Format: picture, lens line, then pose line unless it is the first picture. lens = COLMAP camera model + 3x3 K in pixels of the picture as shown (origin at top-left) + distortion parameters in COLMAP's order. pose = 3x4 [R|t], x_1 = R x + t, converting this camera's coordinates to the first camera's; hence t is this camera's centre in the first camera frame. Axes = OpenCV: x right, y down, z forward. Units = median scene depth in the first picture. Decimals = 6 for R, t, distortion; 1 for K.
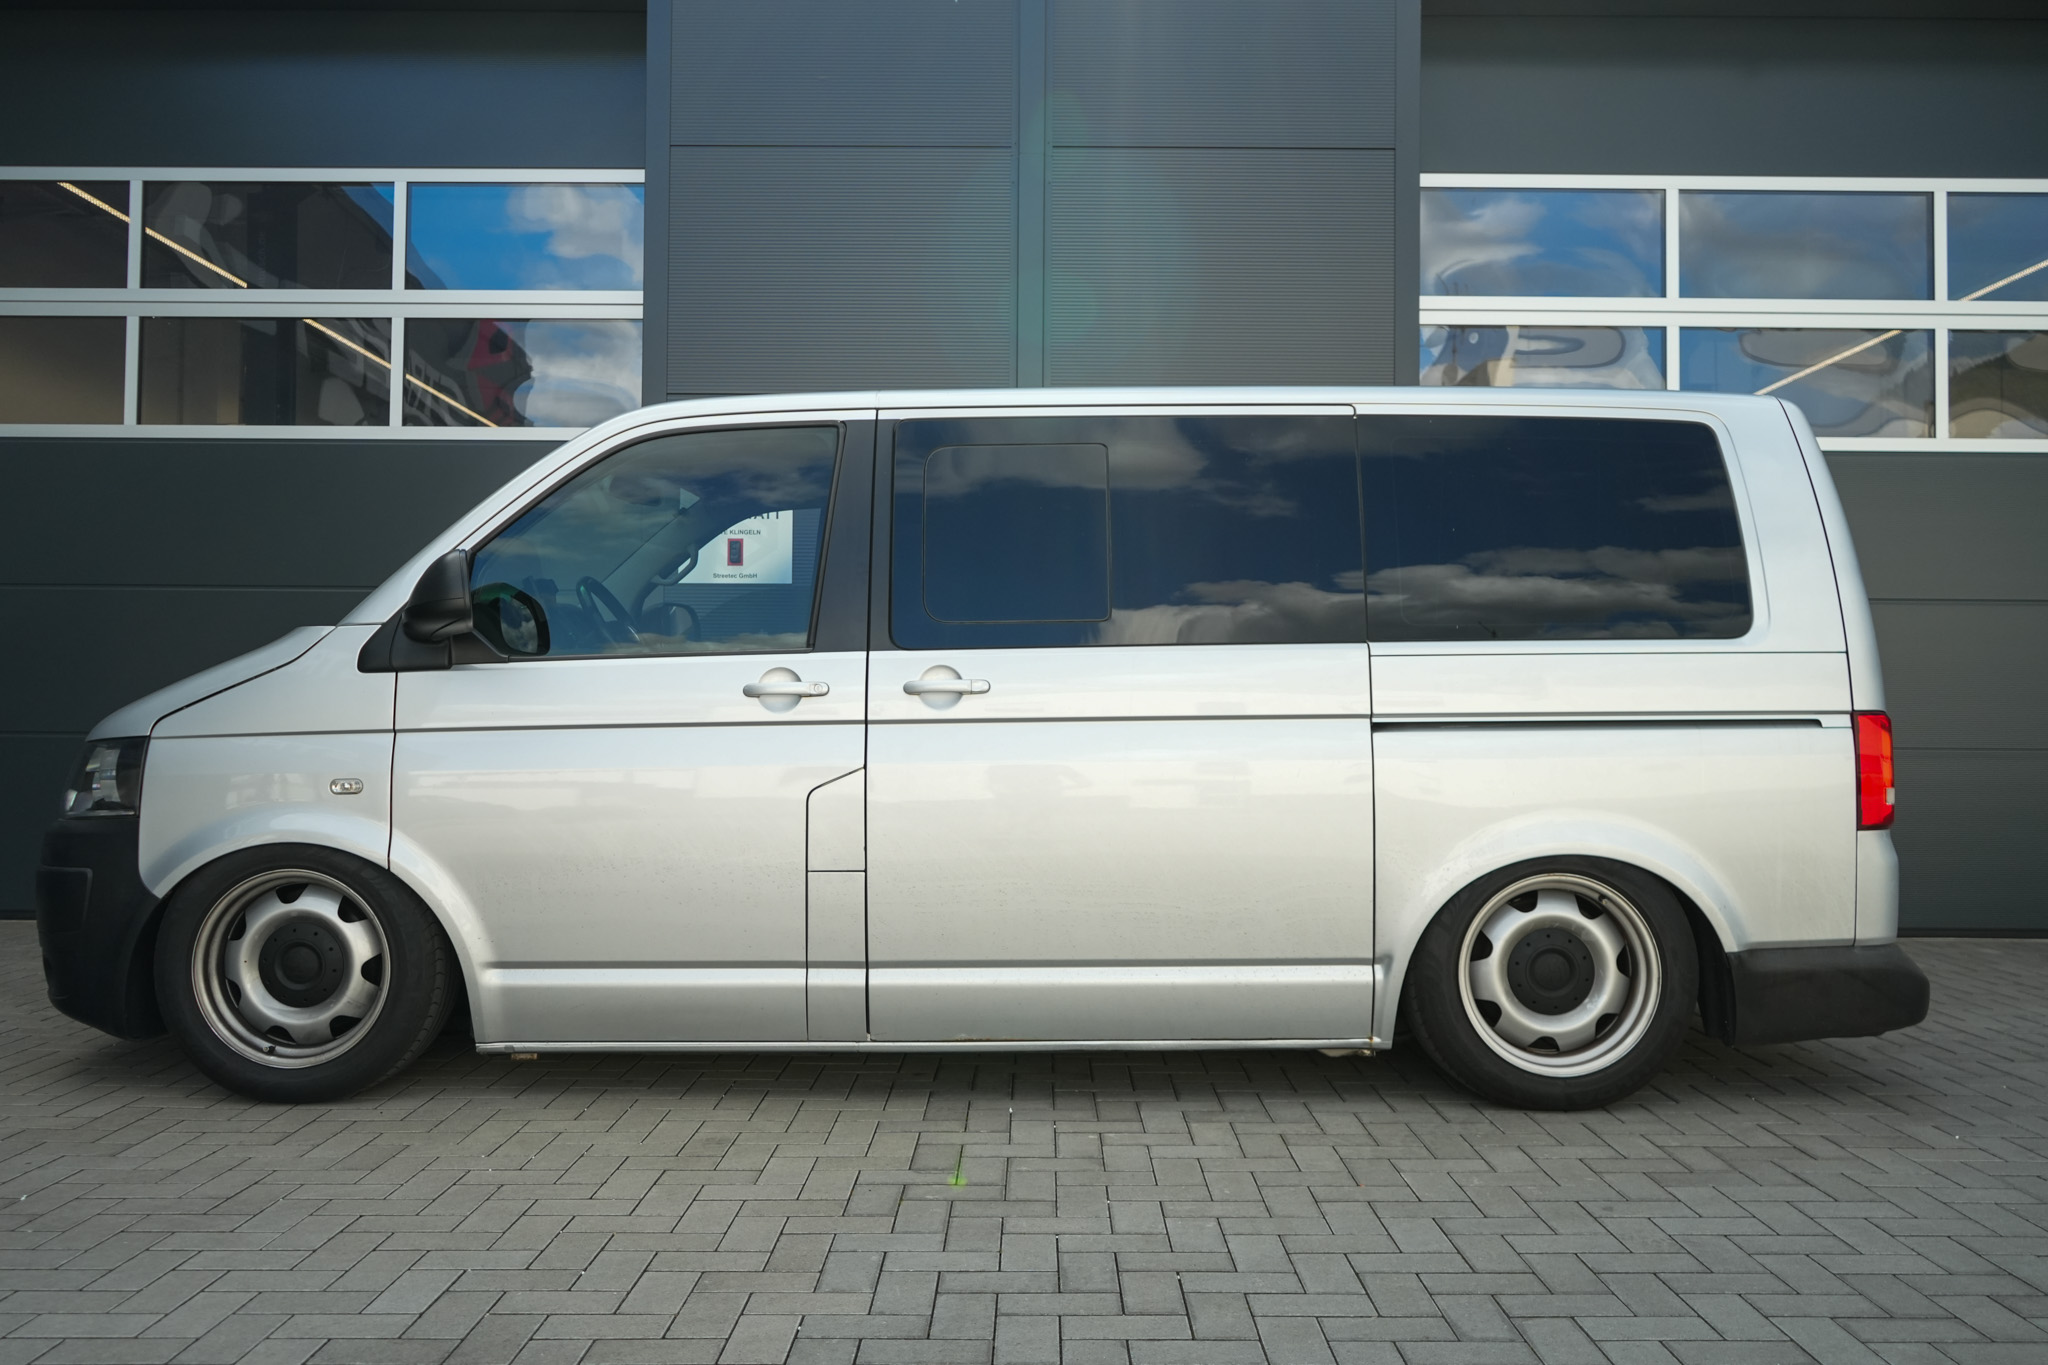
lens RADIAL K [[1618.7, 0, 1032.3], [0, 1618.7, 688.6], [0, 0, 1]] dist [0.004985, -0.008978]
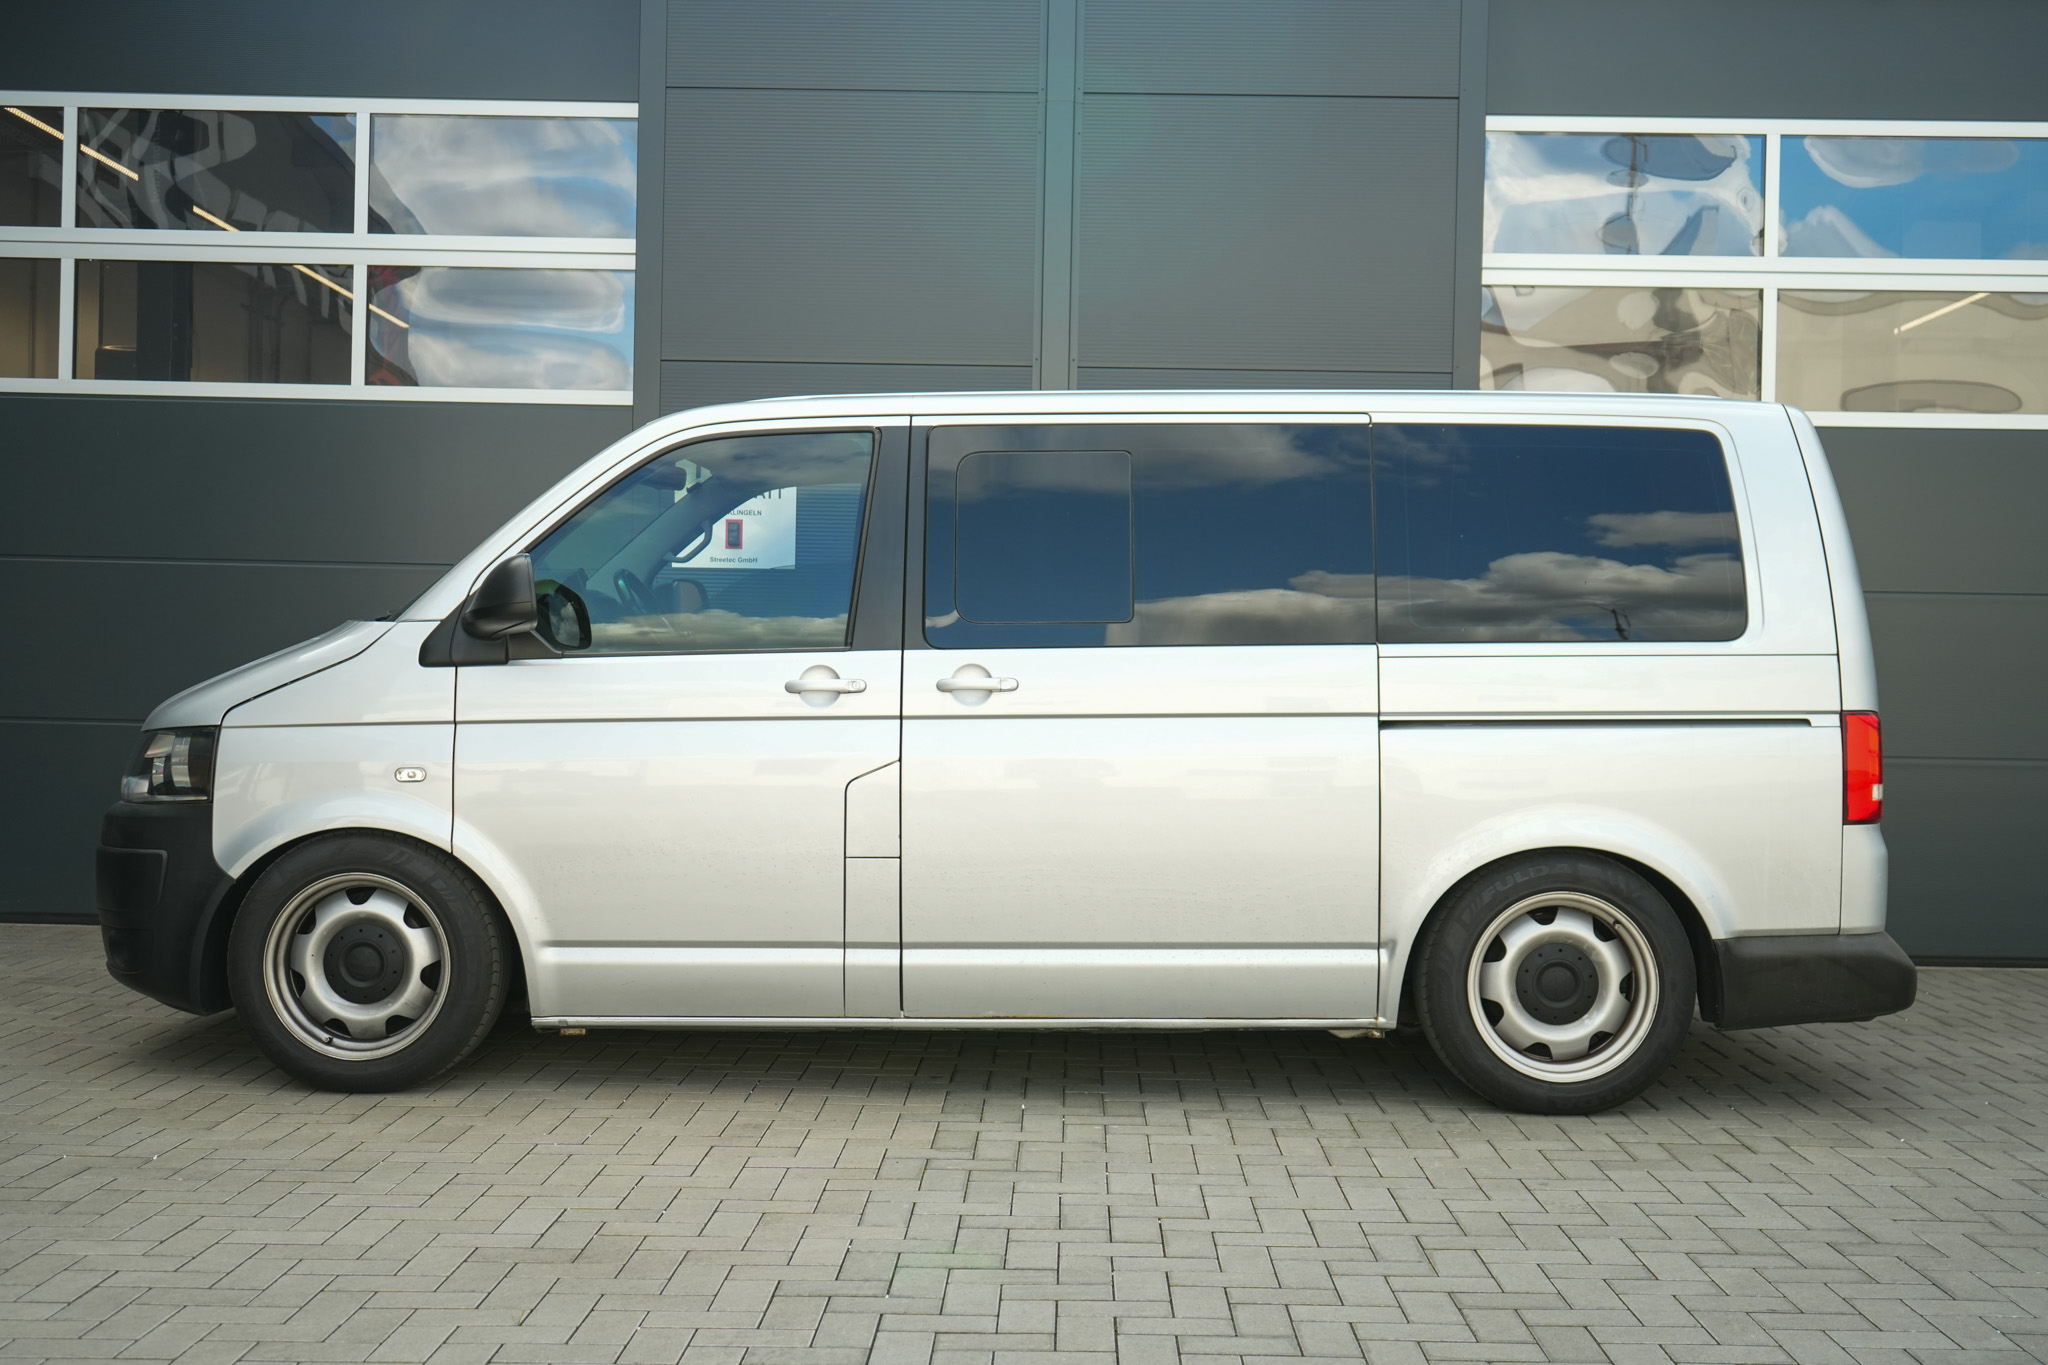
lens RADIAL K [[2254.0, 0, 1024.1], [0, 2254.0, 690.0], [0, 0, 1]] dist [0.028103, 0.000000]
pose [[0.999842, 0.005323, -0.016940, 0.002793], [-0.005064, 0.999870, 0.015325, -0.019605], [0.017019, -0.015237, 0.999739, -0.466878]]
